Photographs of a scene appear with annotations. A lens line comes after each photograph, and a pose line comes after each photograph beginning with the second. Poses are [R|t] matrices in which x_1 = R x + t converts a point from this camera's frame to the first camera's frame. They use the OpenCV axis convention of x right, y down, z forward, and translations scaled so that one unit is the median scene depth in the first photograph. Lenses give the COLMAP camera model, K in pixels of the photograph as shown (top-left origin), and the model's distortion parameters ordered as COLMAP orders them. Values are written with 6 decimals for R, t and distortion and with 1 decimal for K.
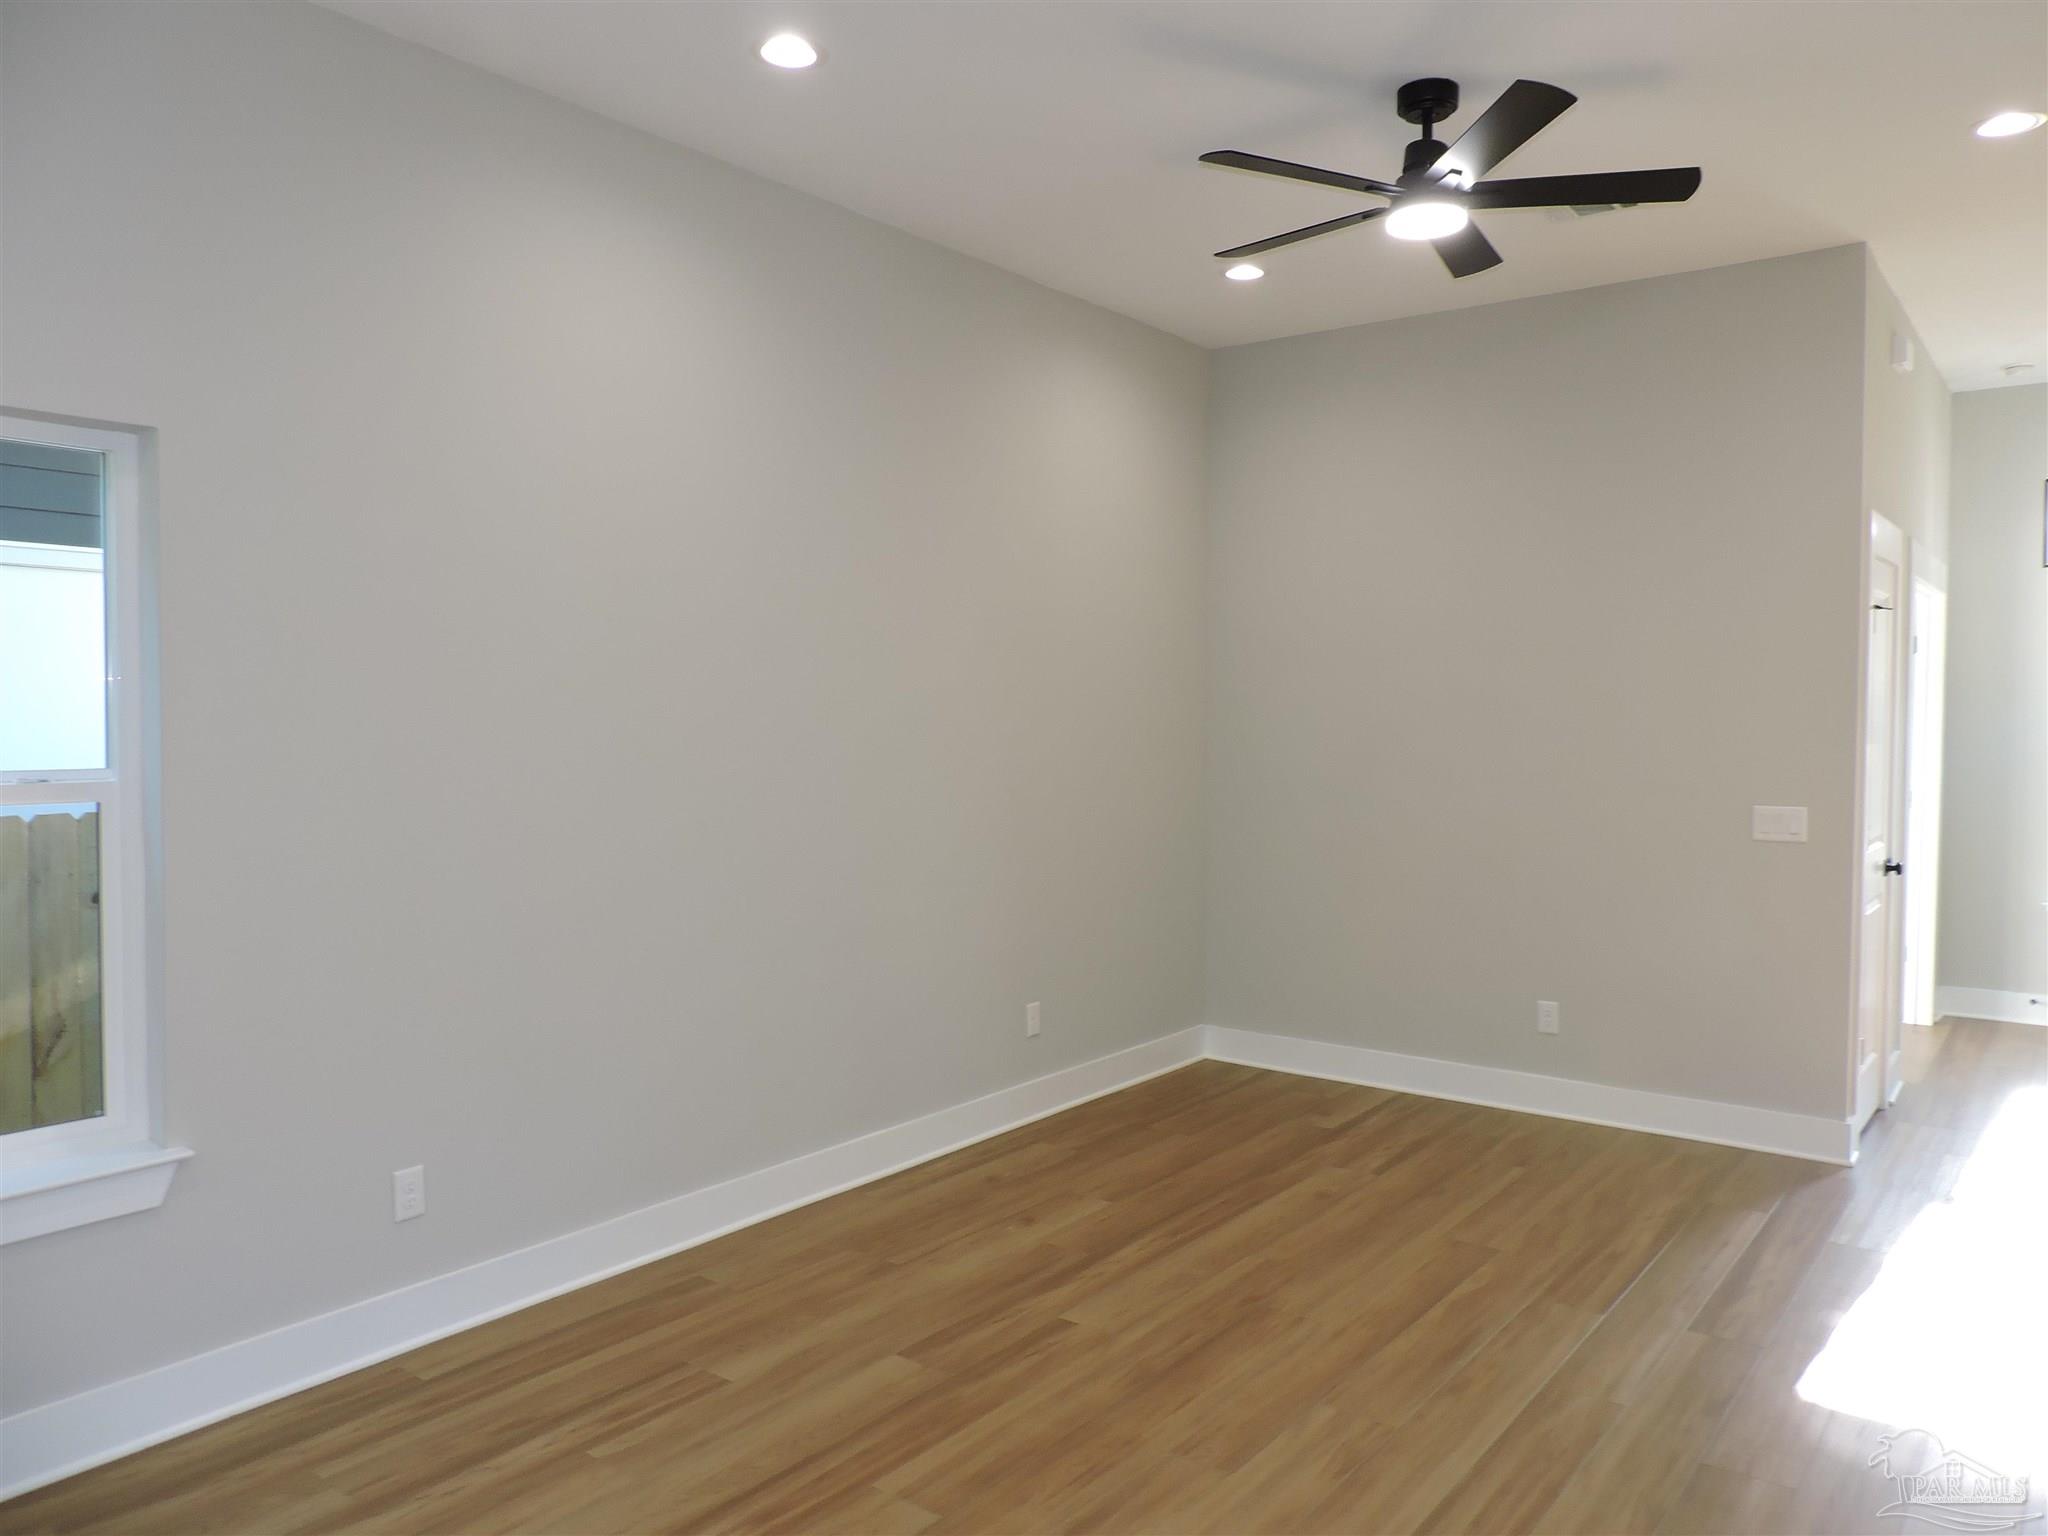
lens RADIAL K [[1447.4, 0, 1025.8], [0, 1447.4, 766.4], [0, 0, 1]] dist [-0.032528, 0.016942]
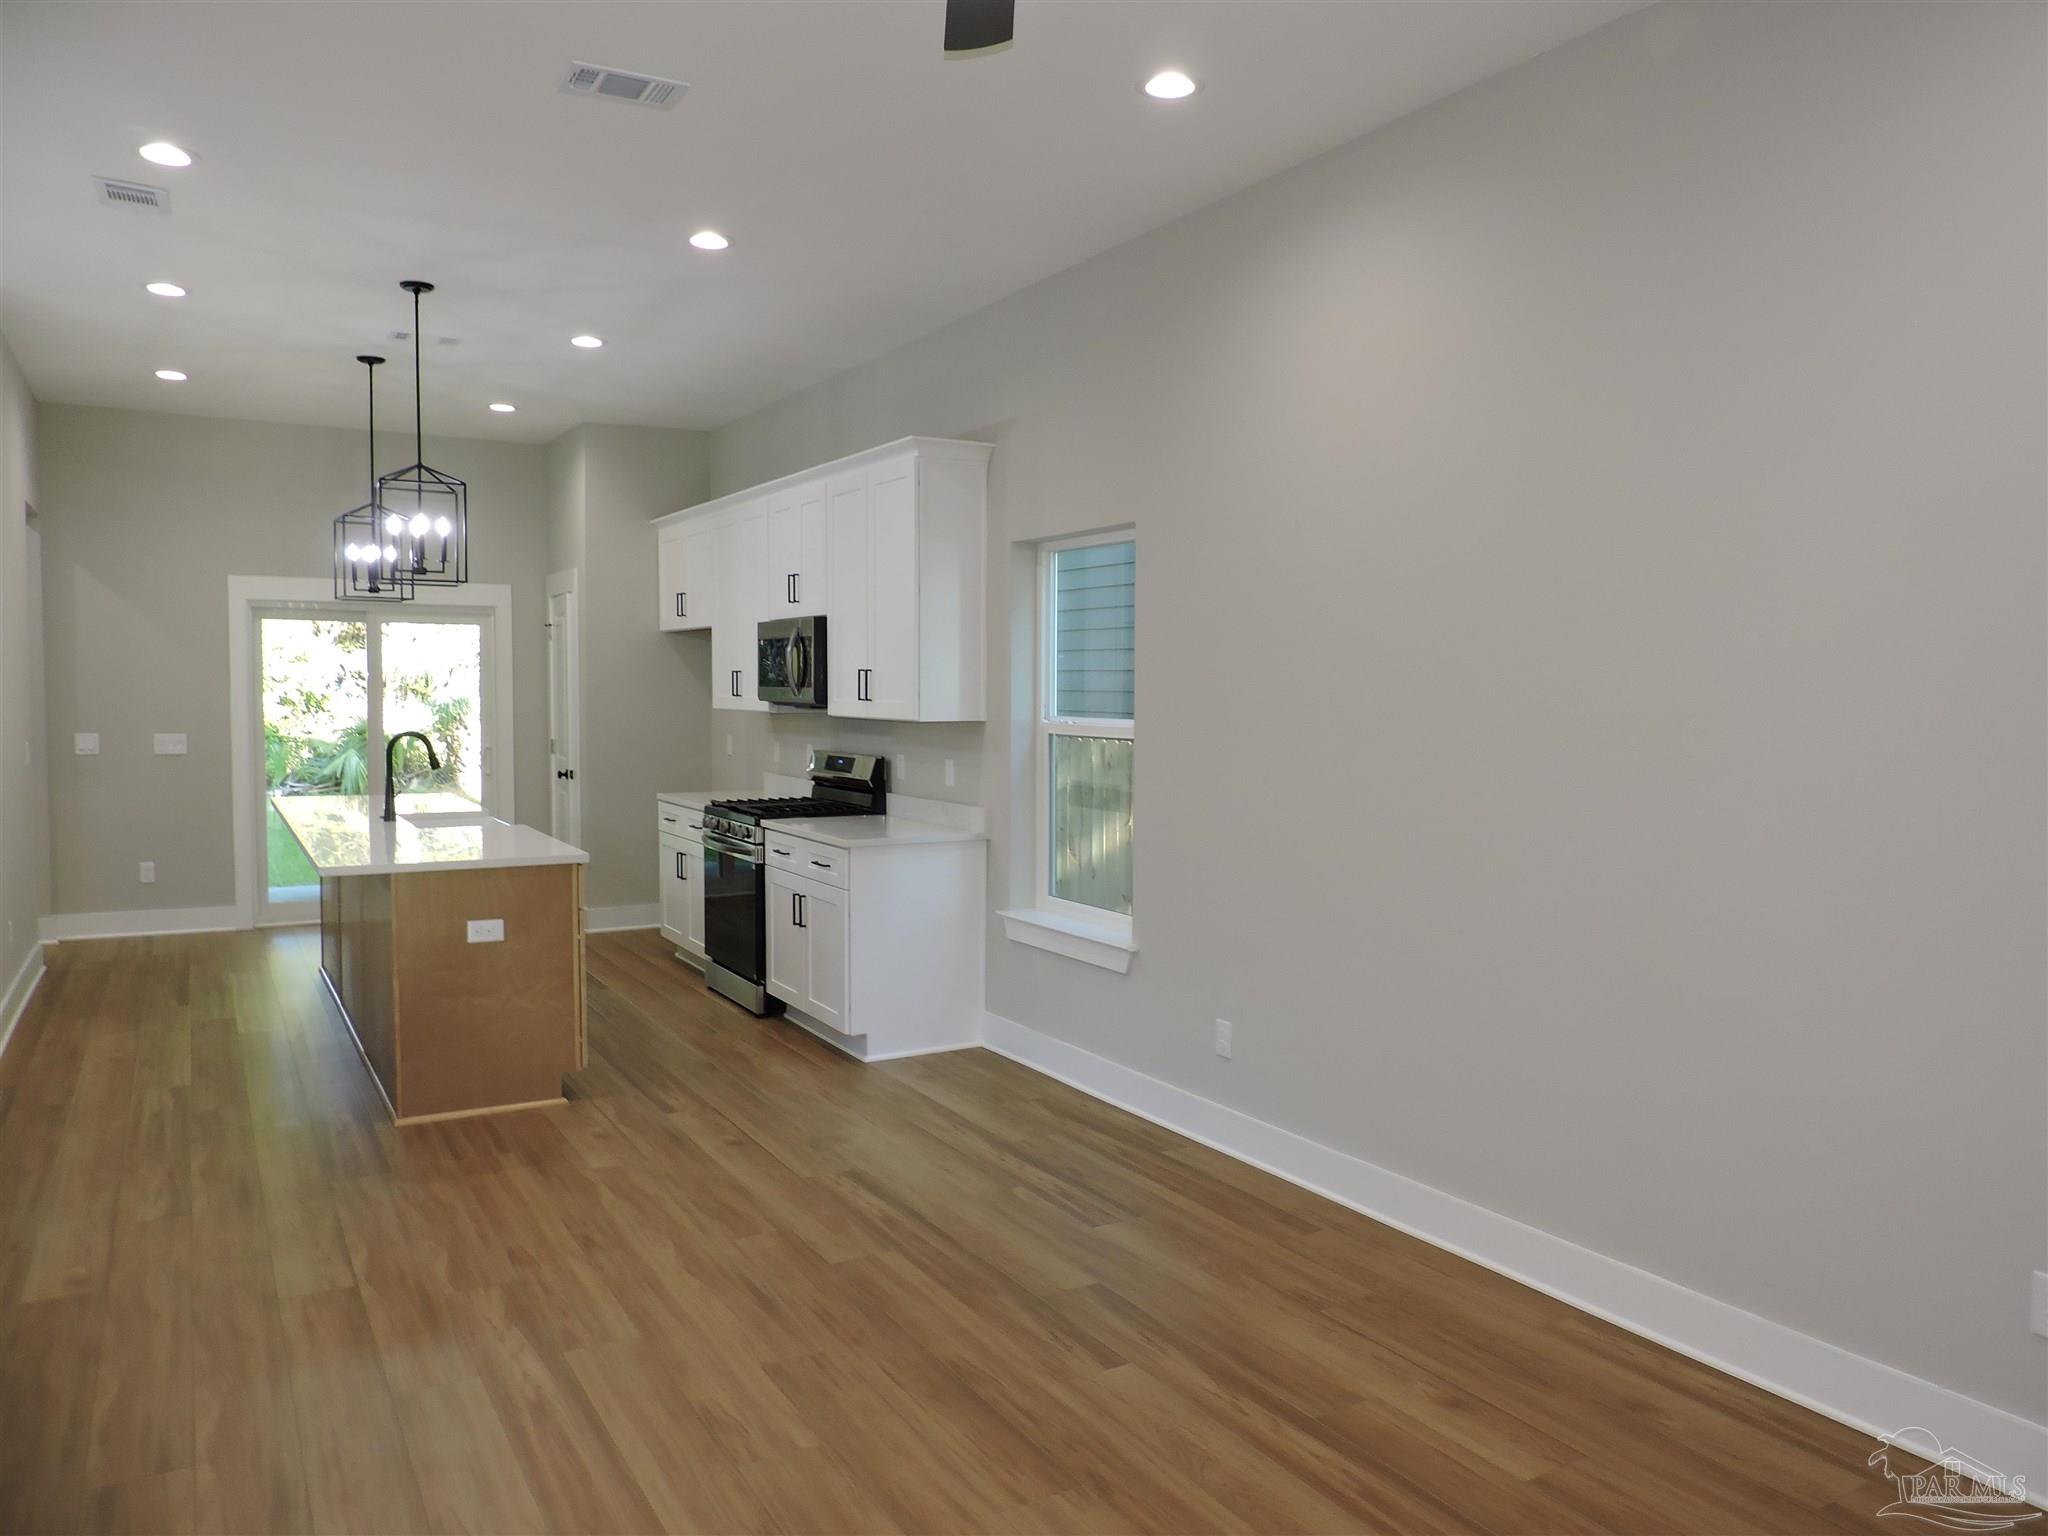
lens RADIAL K [[1447.4, 0, 1040.7], [0, 1447.4, 777.1], [0, 0, 1]] dist [-0.032528, 0.016942]
pose [[-0.370266, 0.052394, -0.927447, 0.850764], [-0.037384, 0.996759, 0.071234, -0.040829], [0.928173, 0.061048, -0.367107, 1.252708]]
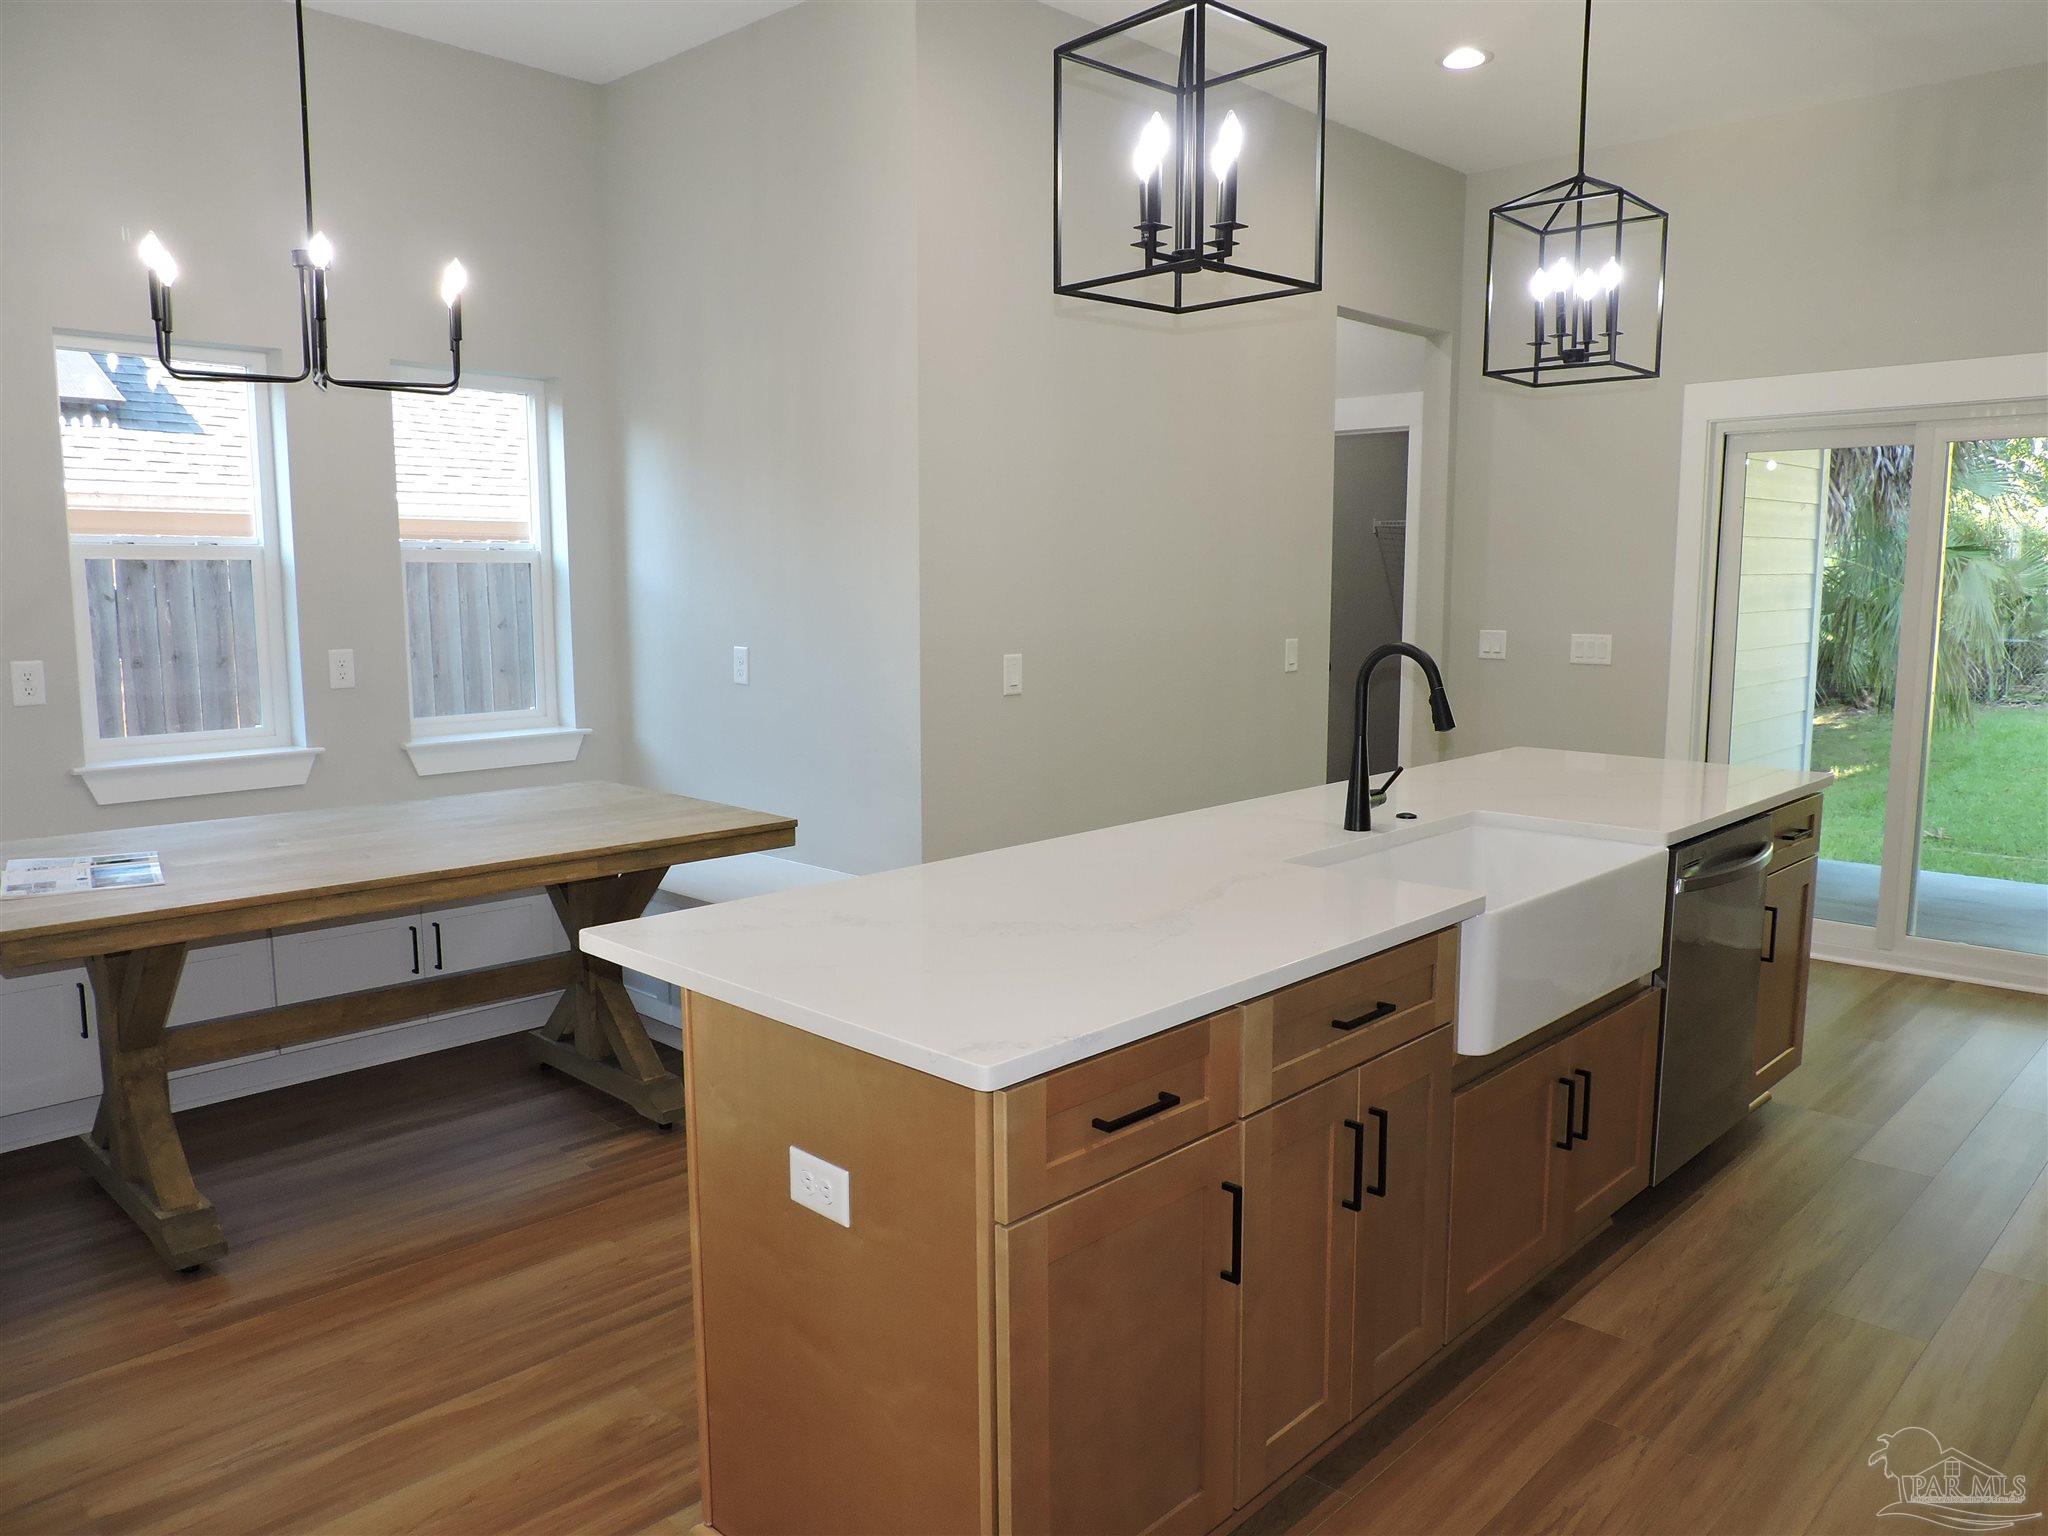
lens RADIAL K [[1447.4, 0, 1044.3], [0, 1447.4, 772.1], [0, 0, 1]] dist [-0.032528, 0.016942]
pose [[-0.994465, -0.015516, 0.103920, -0.367808], [0.001873, 0.986261, 0.165184, -0.005220], [-0.105056, 0.164464, -0.980773, 0.728264]]
